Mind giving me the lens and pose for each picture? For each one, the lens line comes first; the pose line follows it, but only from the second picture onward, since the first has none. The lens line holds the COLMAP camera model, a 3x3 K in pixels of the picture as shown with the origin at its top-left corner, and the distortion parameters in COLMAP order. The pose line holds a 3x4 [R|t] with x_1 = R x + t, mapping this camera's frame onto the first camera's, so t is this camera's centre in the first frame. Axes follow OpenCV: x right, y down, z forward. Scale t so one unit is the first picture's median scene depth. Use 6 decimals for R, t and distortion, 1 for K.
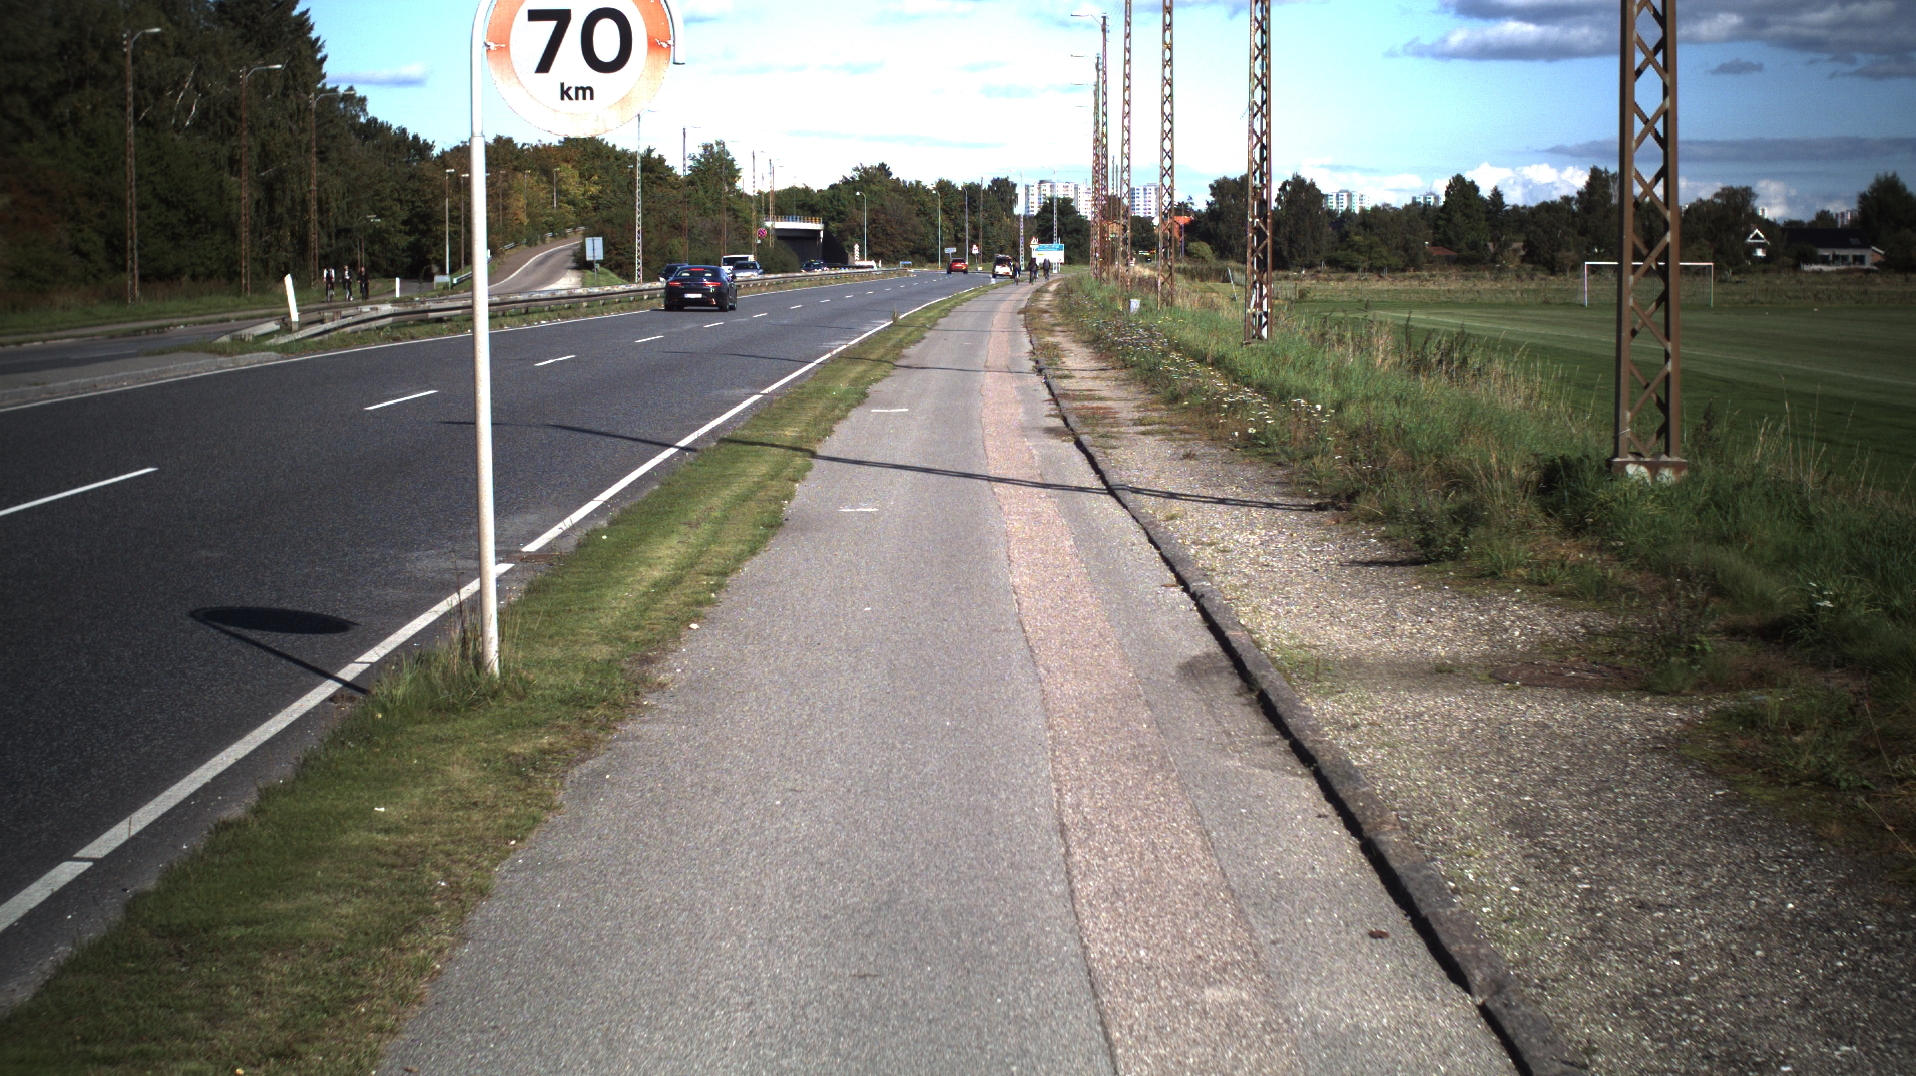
lens RADIAL K [[3258.7, 0, 958.0], [0, 3258.7, 538.0], [0, 0, 1]] dist [-0.272954, 0.140082]
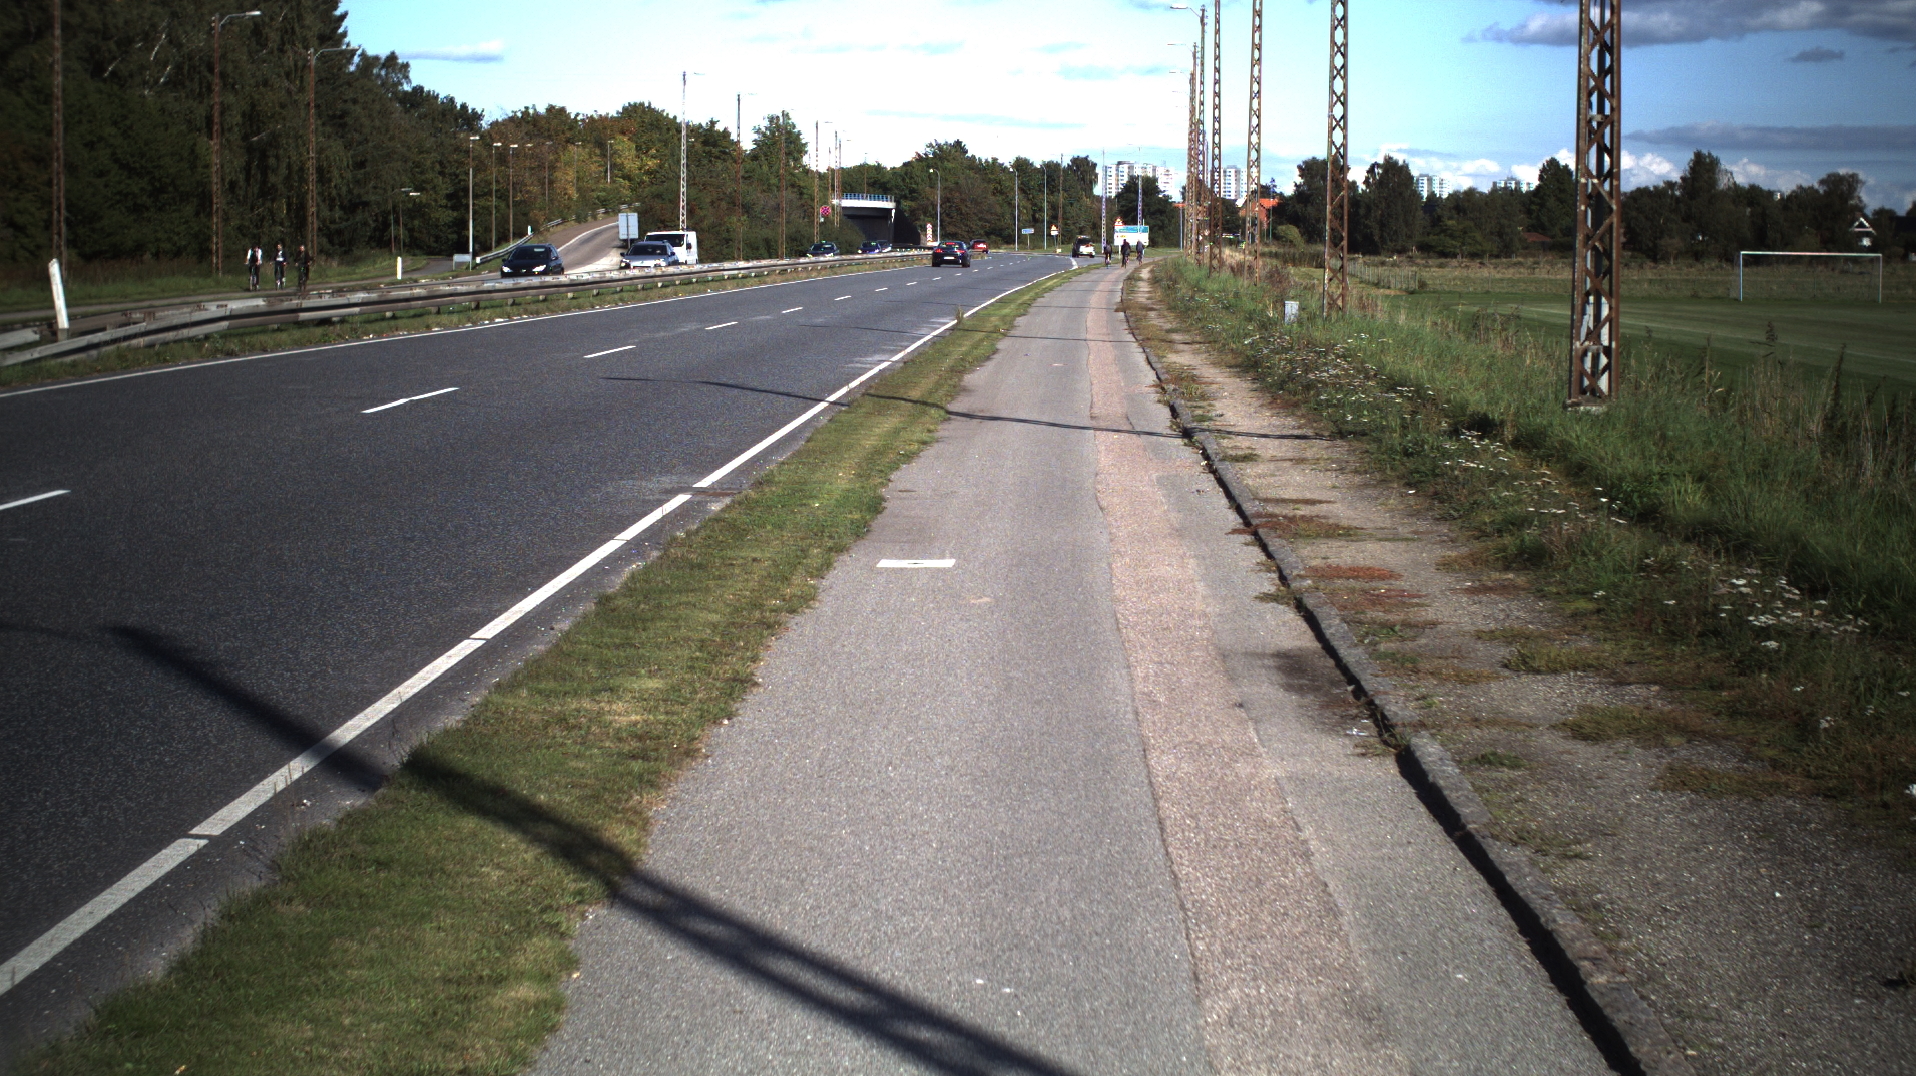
lens RADIAL K [[3258.7, 0, 958.0], [0, 3258.7, 538.0], [0, 0, 1]] dist [-0.272954, 0.140082]
pose [[0.999692, 0.010285, -0.022566, -0.000922], [-0.010151, 0.999930, 0.006006, -0.010124], [0.022626, -0.005775, 0.999727, 0.115507]]
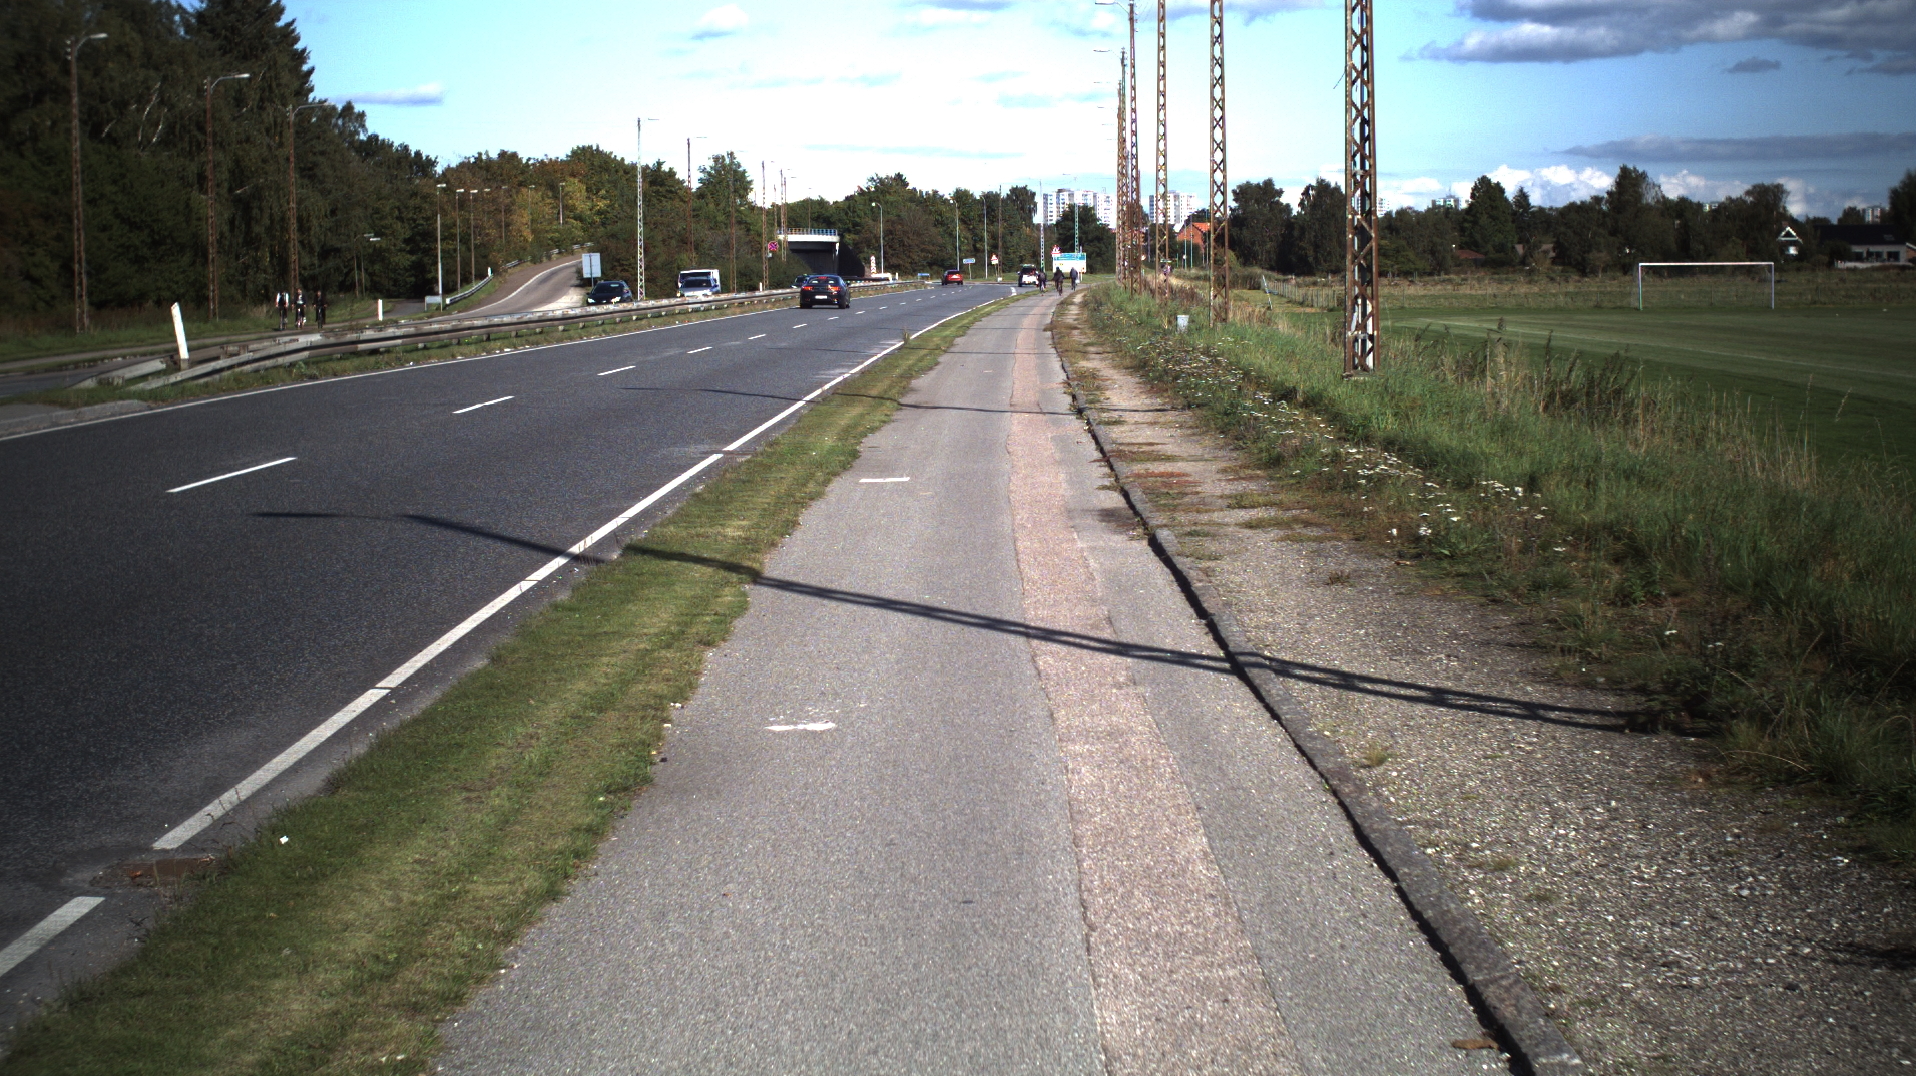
lens RADIAL K [[3258.7, 0, 958.0], [0, 3258.7, 538.0], [0, 0, 1]] dist [-0.272954, 0.140082]
pose [[0.999861, -0.015055, -0.007168, 0.000160], [0.015032, 0.999881, -0.003330, -0.005149], [0.007217, 0.003222, 0.999969, 0.057656]]
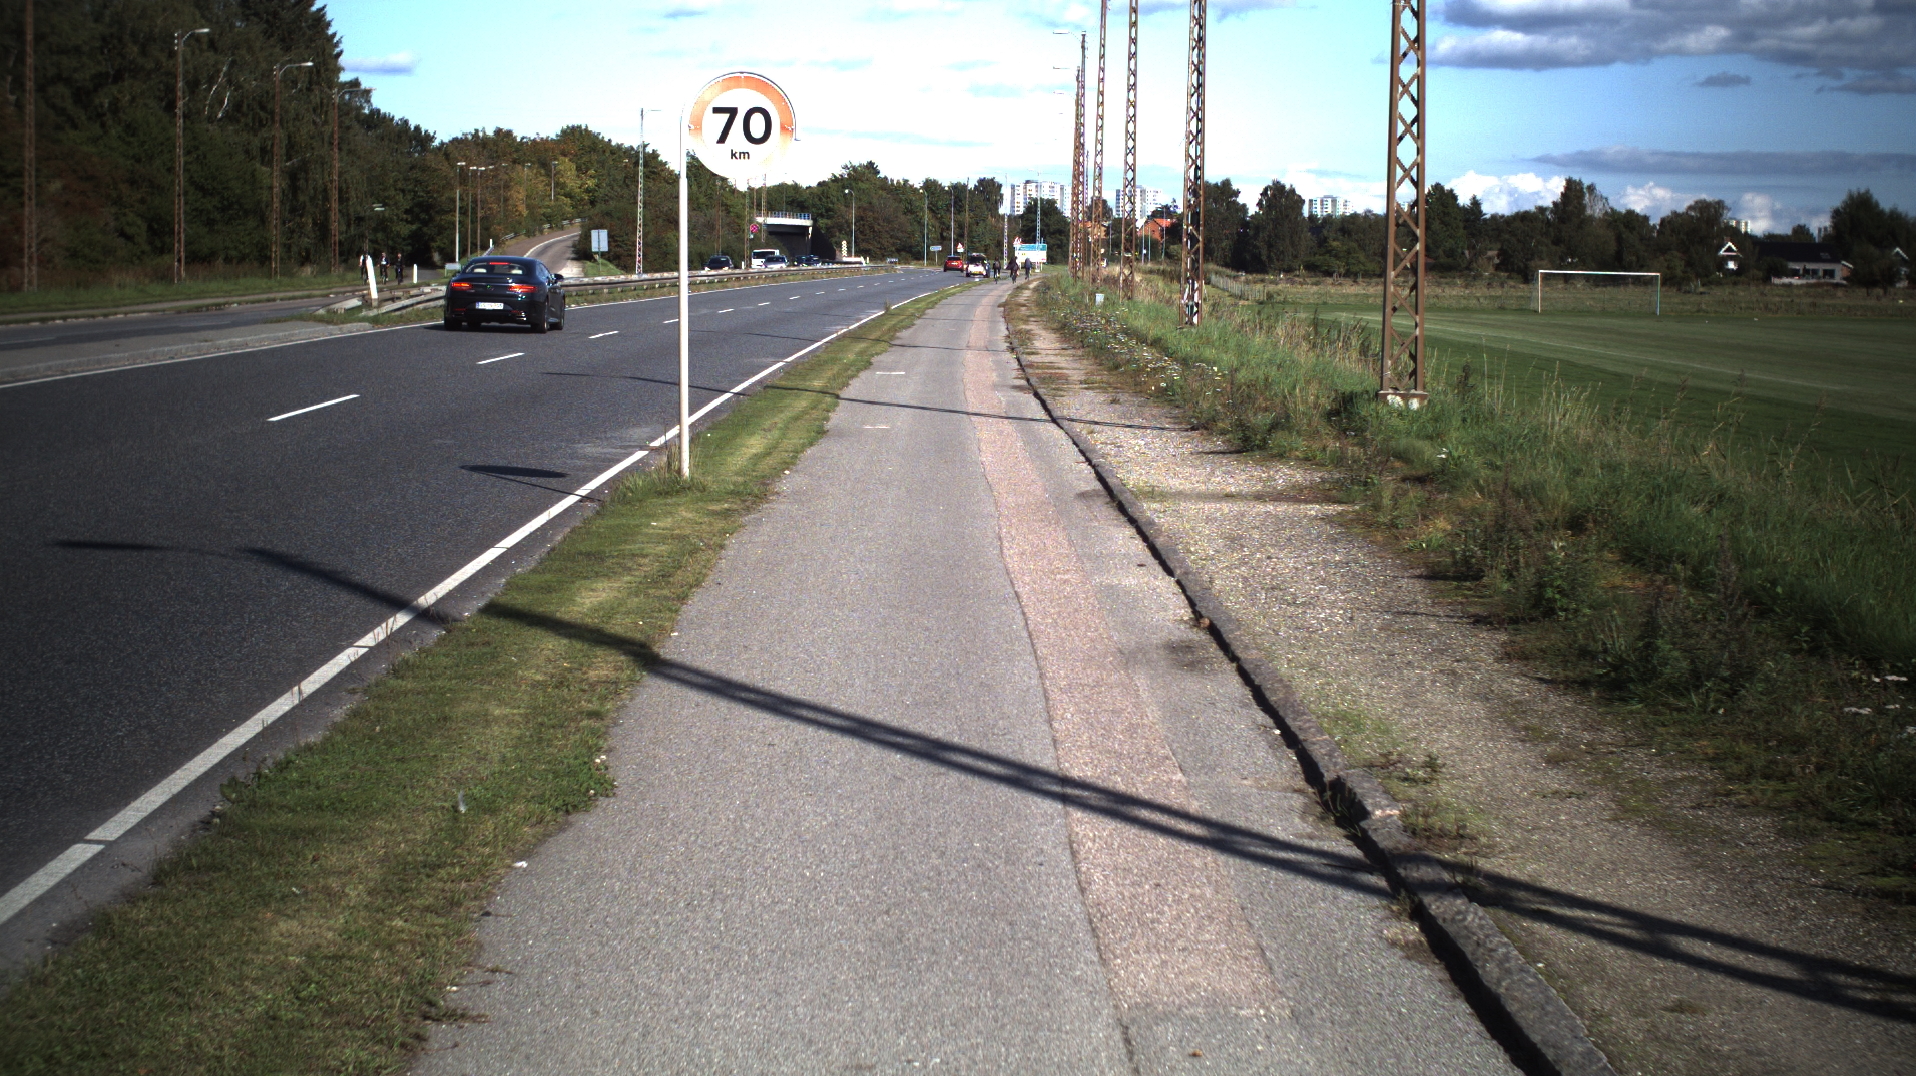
lens RADIAL K [[3258.7, 0, 958.0], [0, 3258.7, 538.0], [0, 0, 1]] dist [-0.272954, 0.140082]
pose [[0.999819, 0.017971, 0.006242, -0.000350], [-0.017974, 0.999838, 0.000446, 0.005167], [-0.006233, -0.000558, 0.999980, -0.057790]]
